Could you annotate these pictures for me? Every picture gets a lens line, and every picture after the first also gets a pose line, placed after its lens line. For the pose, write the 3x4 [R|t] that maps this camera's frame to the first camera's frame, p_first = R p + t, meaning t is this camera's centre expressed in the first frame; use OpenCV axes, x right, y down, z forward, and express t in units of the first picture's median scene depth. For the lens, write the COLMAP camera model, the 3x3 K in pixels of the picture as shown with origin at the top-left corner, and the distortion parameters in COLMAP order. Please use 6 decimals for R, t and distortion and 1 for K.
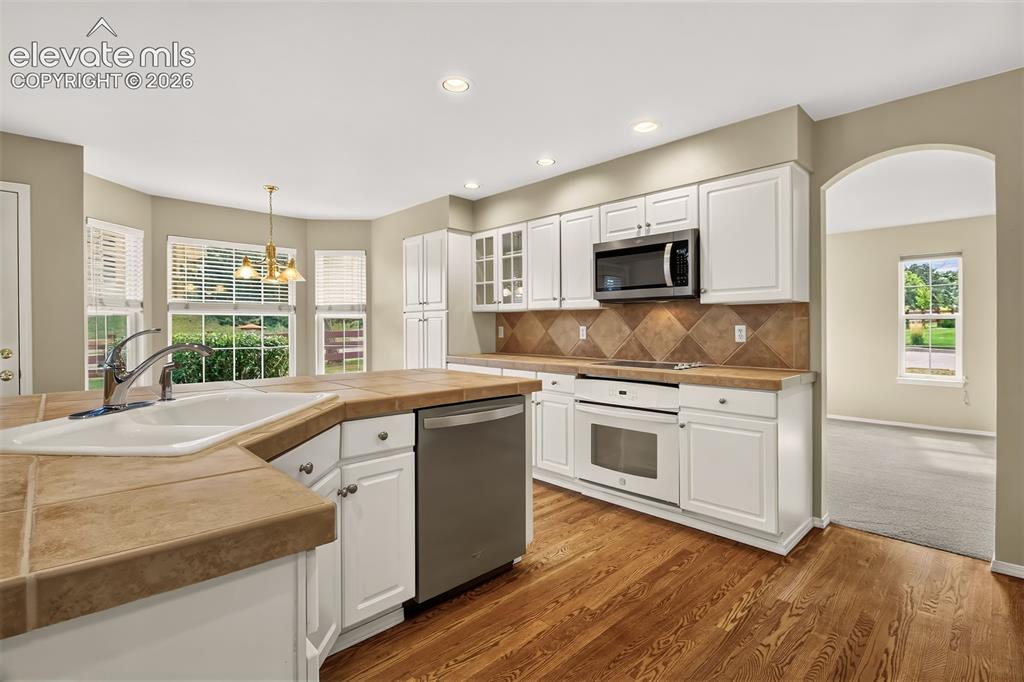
lens RADIAL K [[477.3, 0, 512.0], [0, 477.3, 341.0], [0, 0, 1]] dist [-0.016185, -0.000387]
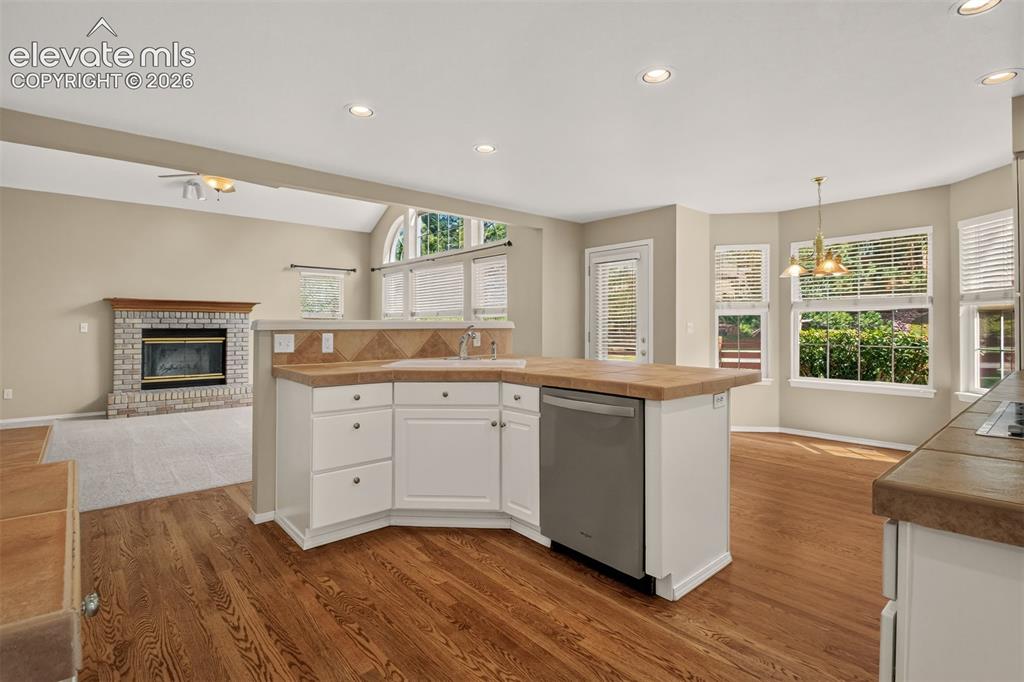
lens RADIAL K [[496.7, 0, 511.9], [0, 496.7, 322.6], [0, 0, 1]] dist [0.000313, -0.000243]
pose [[-0.054072, -0.008553, -0.998500, 0.641510], [-0.023093, 0.999707, -0.007313, -0.011992], [0.998270, 0.022663, -0.054254, 0.530055]]
